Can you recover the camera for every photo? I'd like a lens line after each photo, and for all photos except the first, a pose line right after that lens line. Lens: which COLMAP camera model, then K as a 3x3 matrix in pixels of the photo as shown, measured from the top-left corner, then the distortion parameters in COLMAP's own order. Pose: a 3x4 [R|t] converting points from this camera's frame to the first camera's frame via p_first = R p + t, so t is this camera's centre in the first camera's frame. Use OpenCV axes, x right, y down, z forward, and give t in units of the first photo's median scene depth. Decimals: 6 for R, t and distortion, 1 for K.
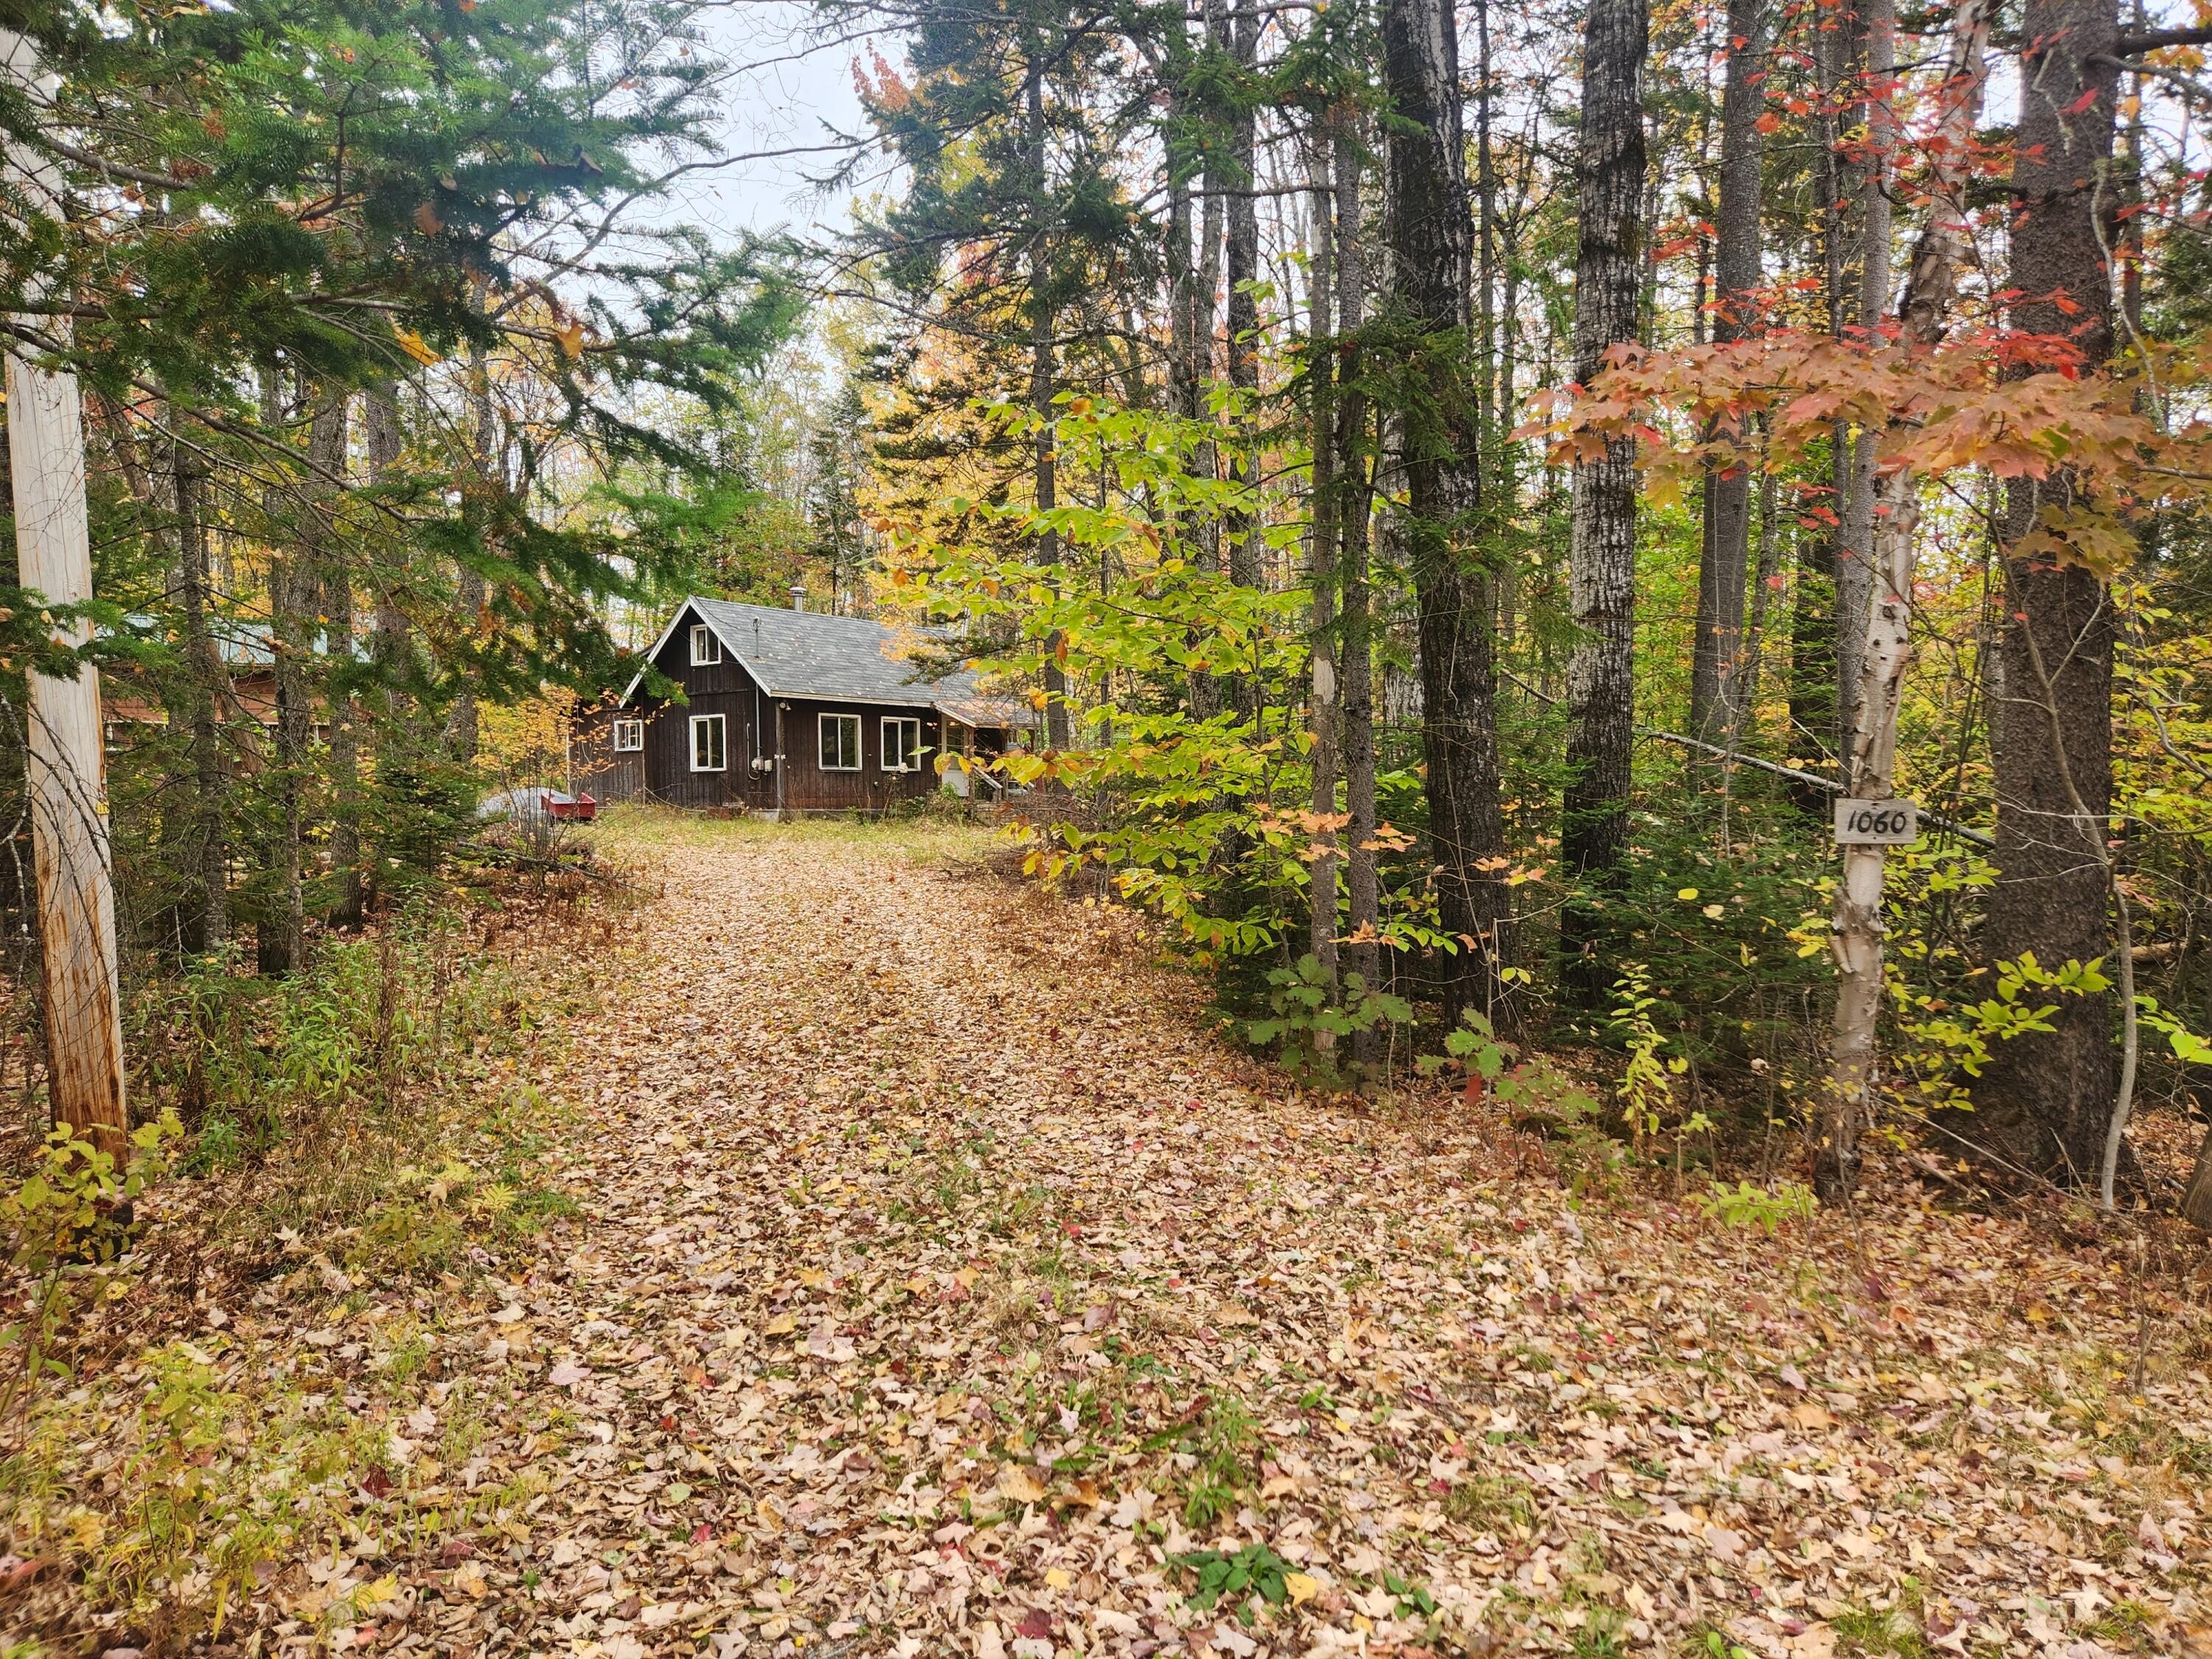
lens RADIAL K [[1471.7, 0, 1108.2], [0, 1471.7, 834.2], [0, 0, 1]] dist [0.073237, -0.061111]
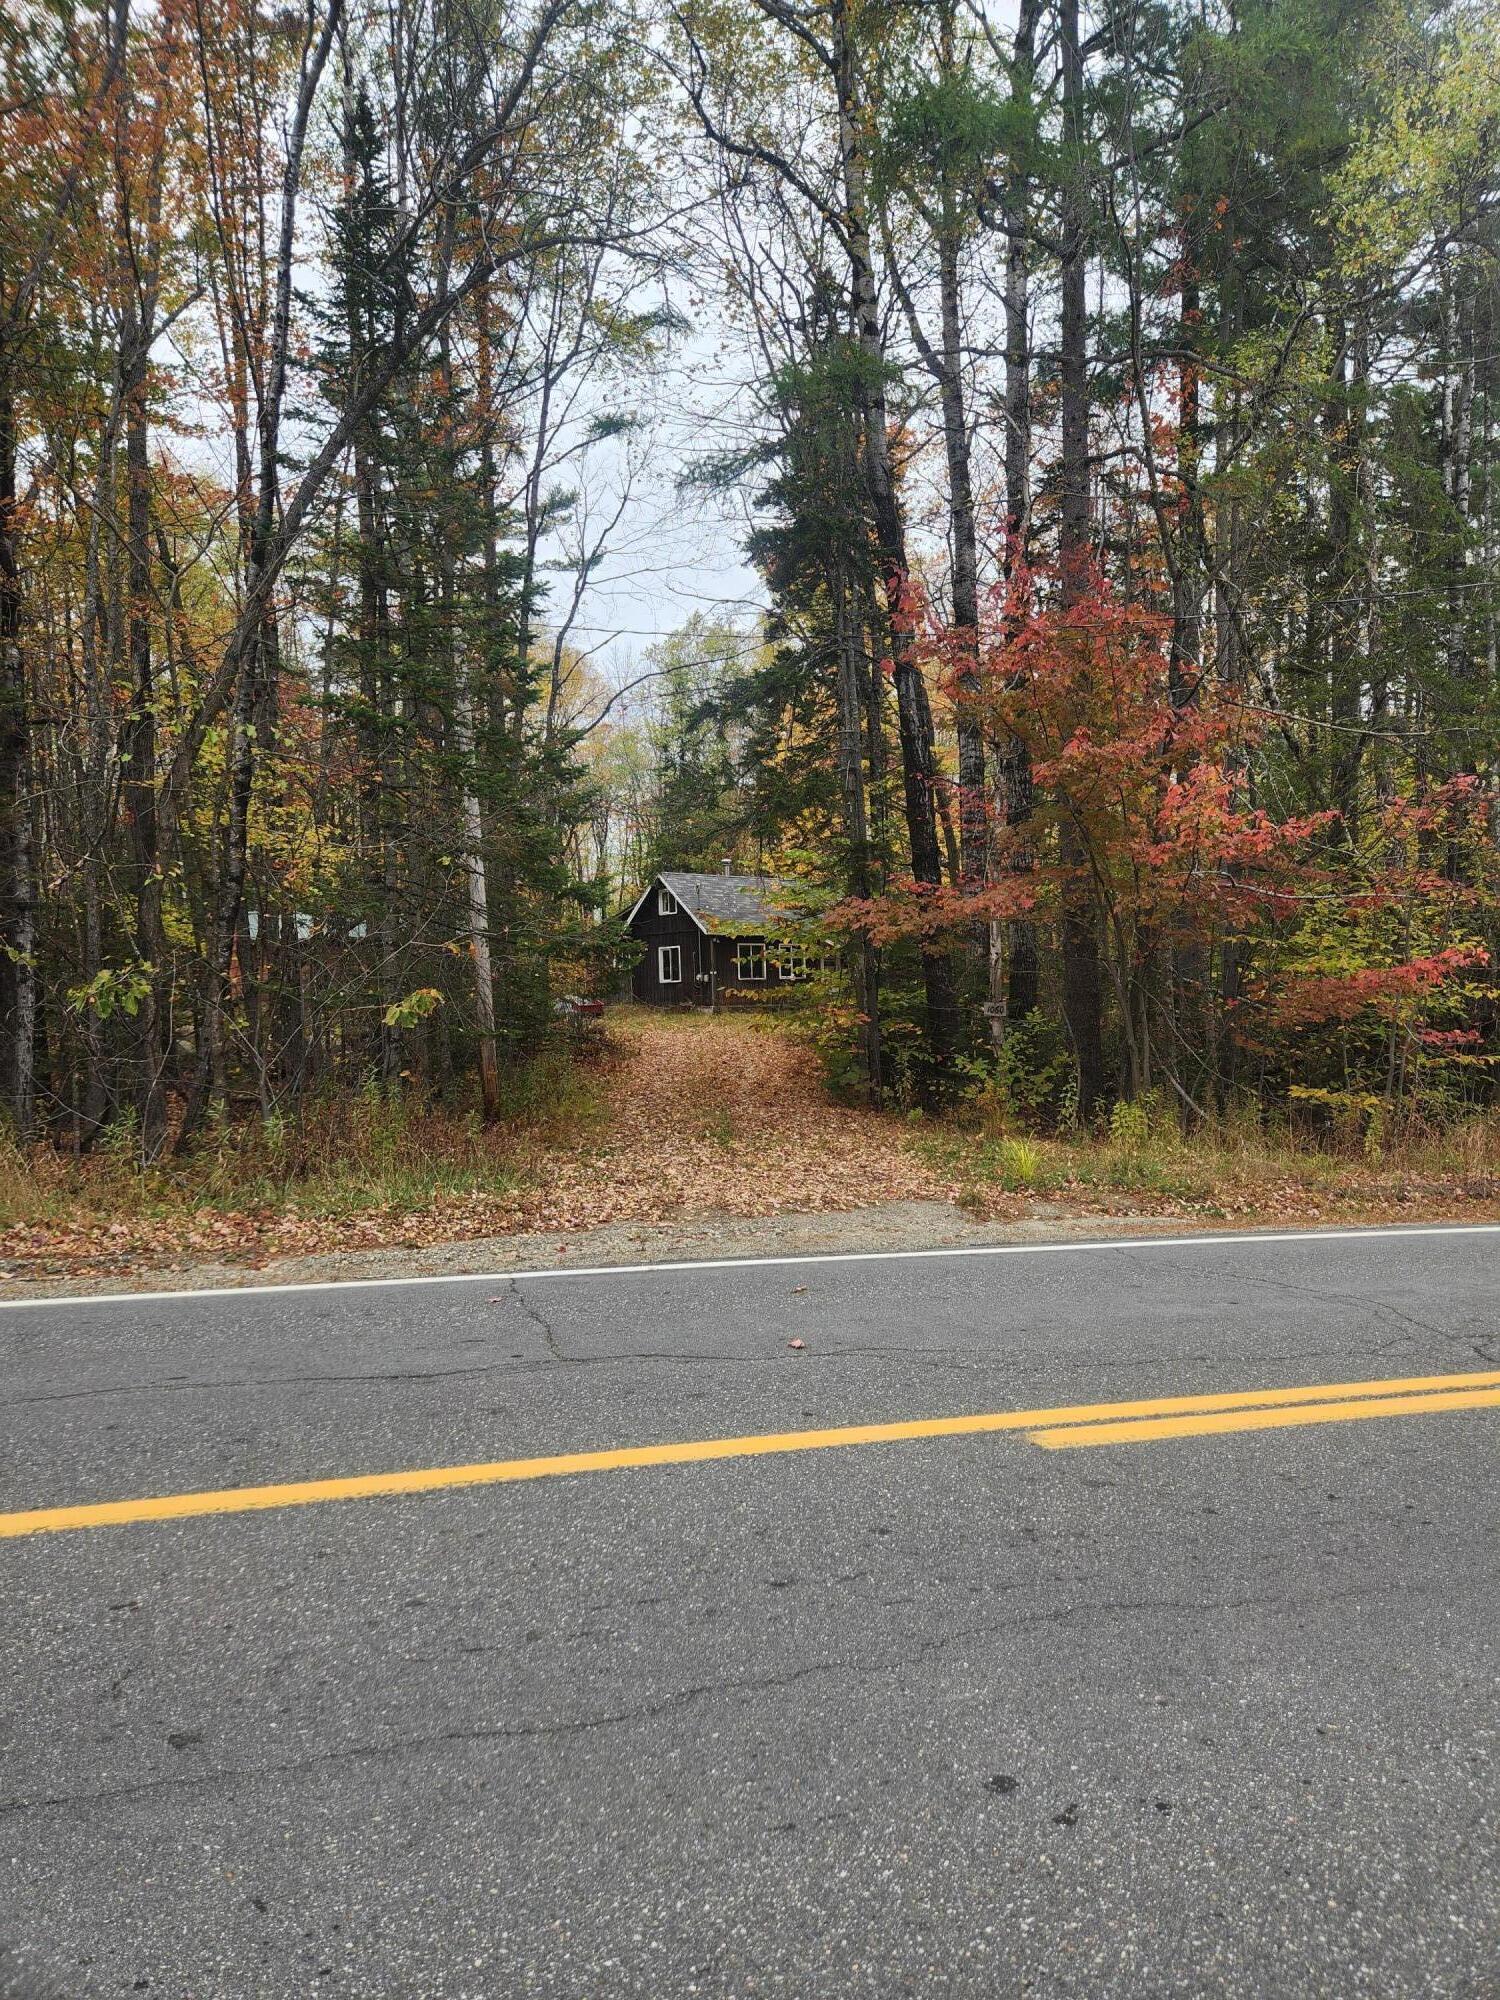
lens RADIAL K [[1330.7, 0, 749.1], [0, 1330.7, 998.4], [0, 0, 1]] dist [0.073237, -0.061111]
pose [[0.976122, -0.021043, -0.216199, 0.114524], [0.016849, 0.999633, -0.021221, 0.004975], [0.216566, 0.017072, 0.976119, -0.353246]]
